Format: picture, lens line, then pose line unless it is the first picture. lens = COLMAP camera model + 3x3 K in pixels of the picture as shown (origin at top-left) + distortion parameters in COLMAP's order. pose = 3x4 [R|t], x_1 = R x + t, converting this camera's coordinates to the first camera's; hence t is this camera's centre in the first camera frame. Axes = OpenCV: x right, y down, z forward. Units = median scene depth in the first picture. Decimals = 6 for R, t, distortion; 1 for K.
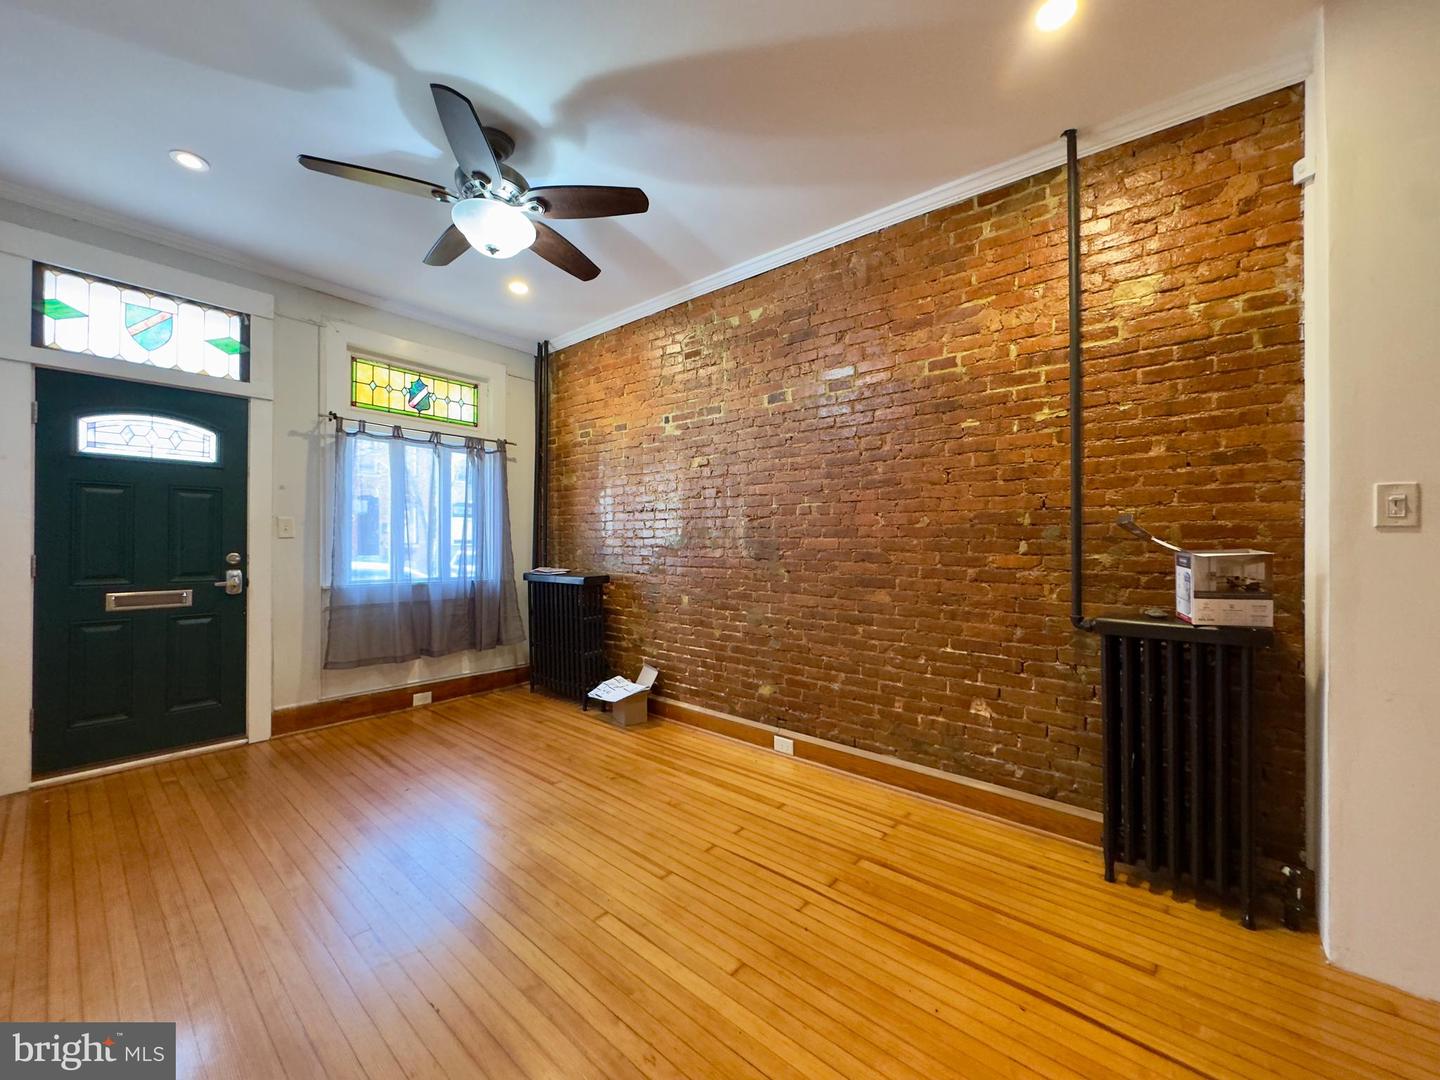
lens RADIAL K [[568.7, 0, 719.2], [0, 568.7, 541.2], [0, 0, 1]] dist [-0.001133, 0.000443]
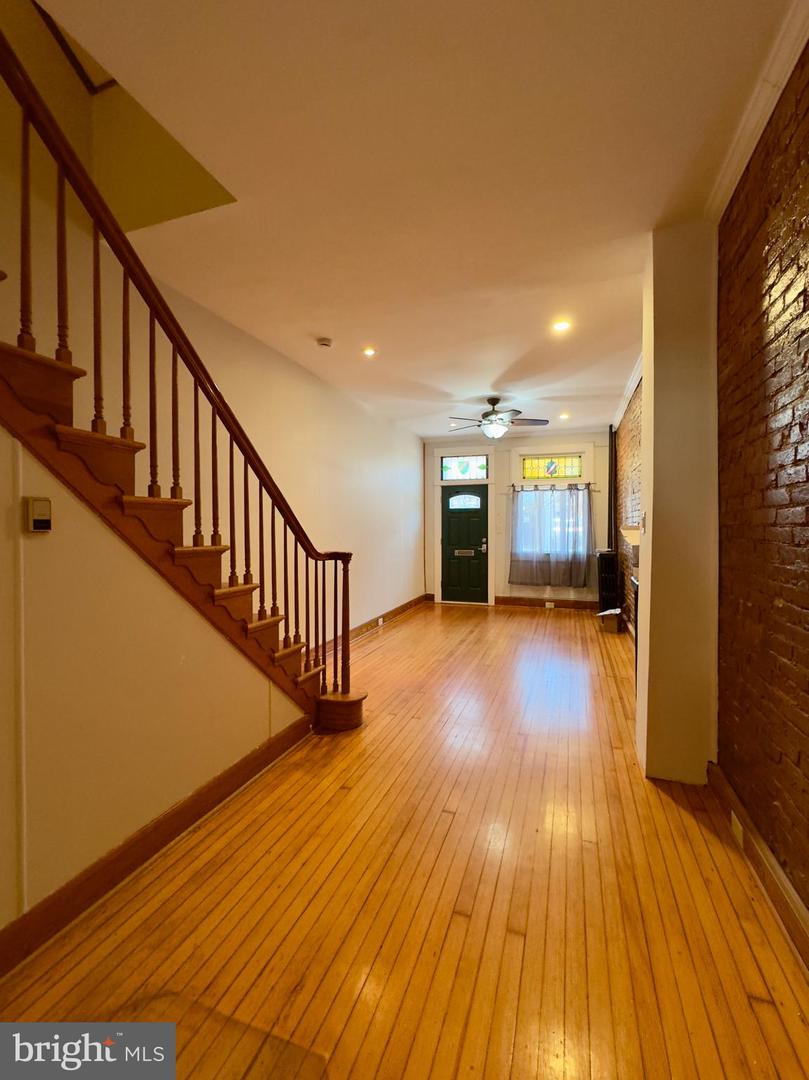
lens RADIAL K [[426.5, 0, 405.4], [0, 426.5, 534.2], [0, 0, 1]] dist [-0.001133, 0.000443]
pose [[0.361519, 0.003815, -0.932357, 1.064597], [0.006283, 0.999959, 0.006527, -0.018931], [0.932344, -0.008217, 0.361480, -0.164524]]
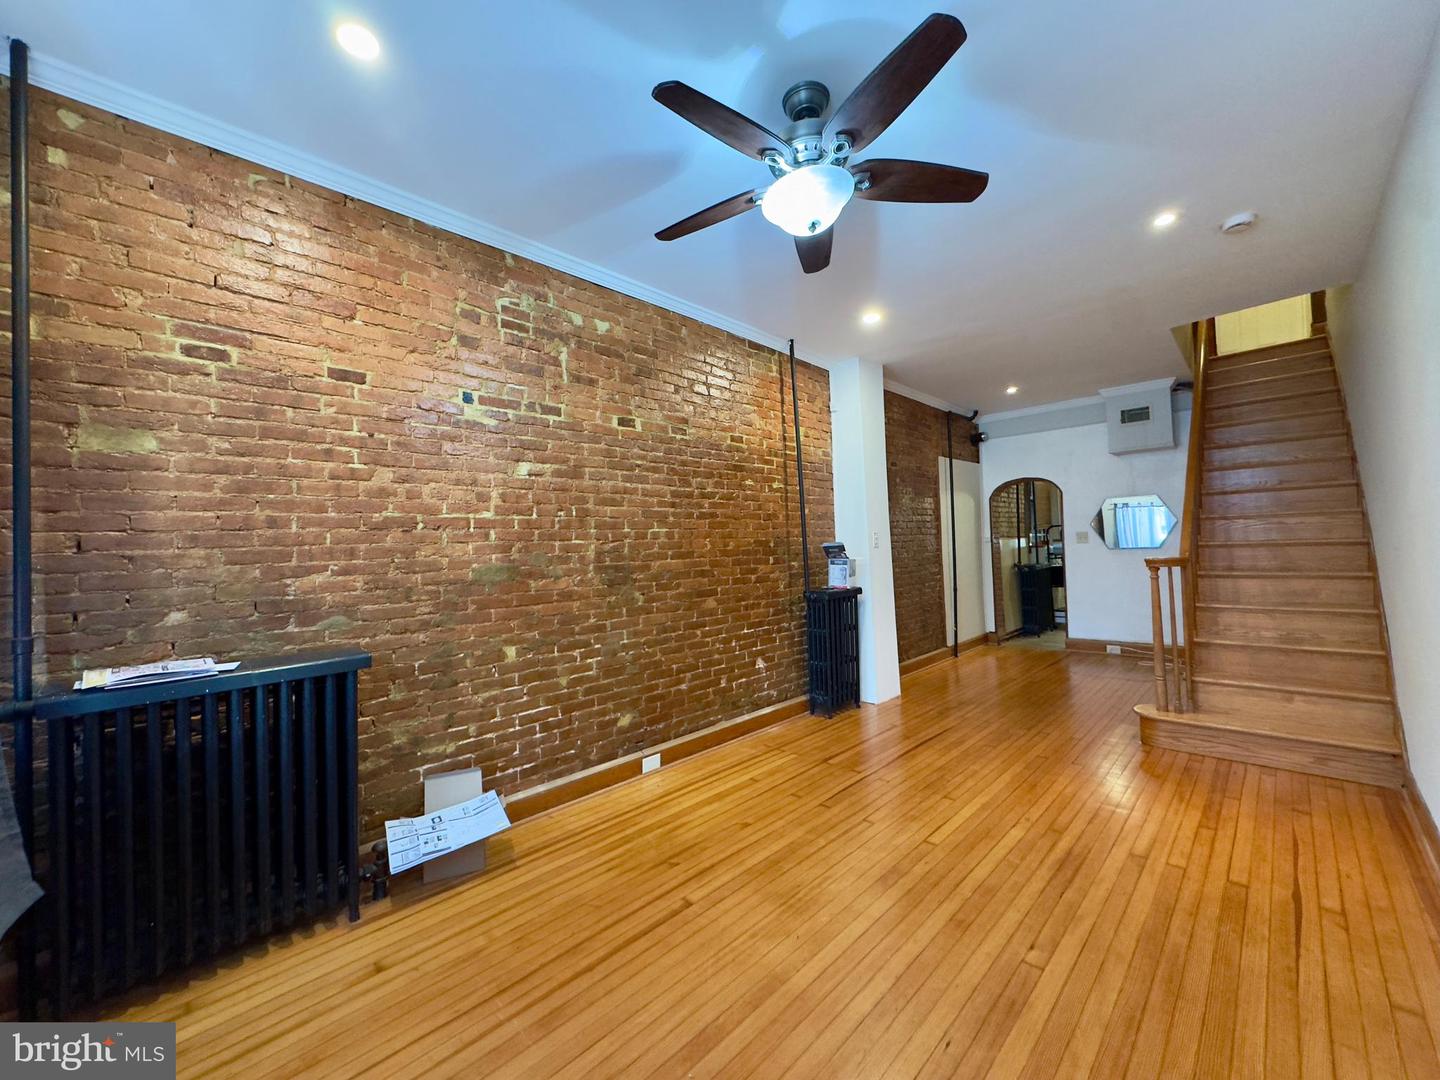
lens RADIAL K [[568.7, 0, 721.4], [0, 568.7, 538.8], [0, 0, 1]] dist [-0.001133, 0.000443]
pose [[0.072453, 0.011299, 0.997308, -0.867880], [0.037214, 0.999209, -0.014024, -0.025545], [-0.996677, 0.038130, 0.071975, 0.753302]]
